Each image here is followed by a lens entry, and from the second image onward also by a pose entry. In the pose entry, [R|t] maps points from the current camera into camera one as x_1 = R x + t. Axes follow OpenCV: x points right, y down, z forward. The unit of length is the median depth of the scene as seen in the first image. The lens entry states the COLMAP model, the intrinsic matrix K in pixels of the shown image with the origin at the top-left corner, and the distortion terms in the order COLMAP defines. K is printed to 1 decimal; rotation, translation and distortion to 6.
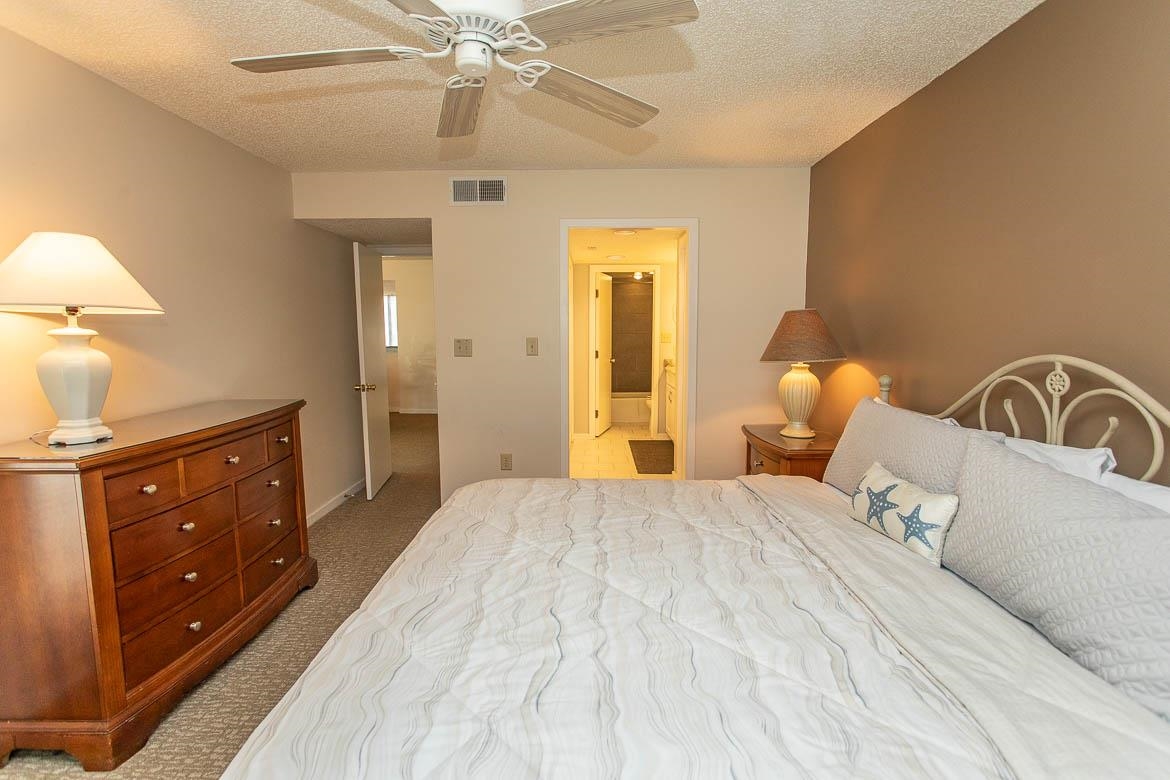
lens RADIAL K [[549.7, 0, 583.7], [0, 549.7, 385.3], [0, 0, 1]] dist [0.000974, 0.000799]
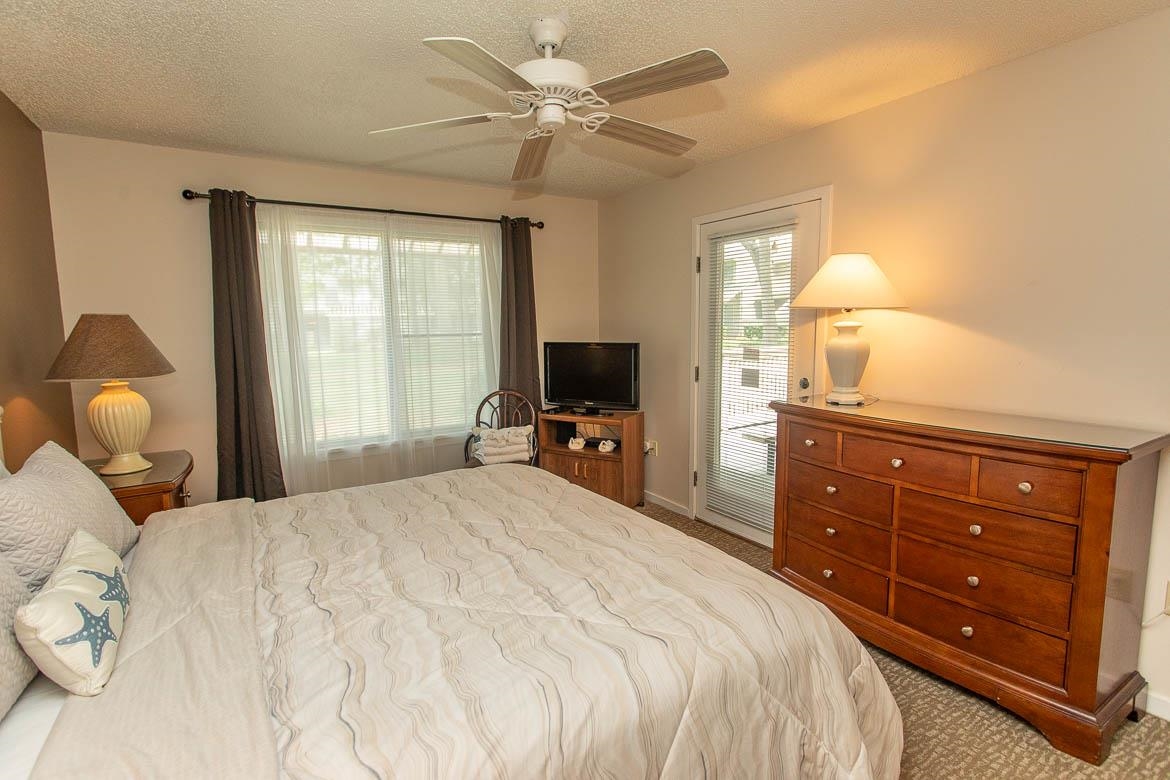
lens RADIAL K [[549.7, 0, 583.7], [0, 549.7, 385.3], [0, 0, 1]] dist [0.000974, 0.000799]
pose [[-0.836577, 0.077227, -0.542379, 0.353167], [-0.041581, 0.978208, 0.203419, -0.181736], [0.546269, 0.192728, -0.815136, 1.618192]]
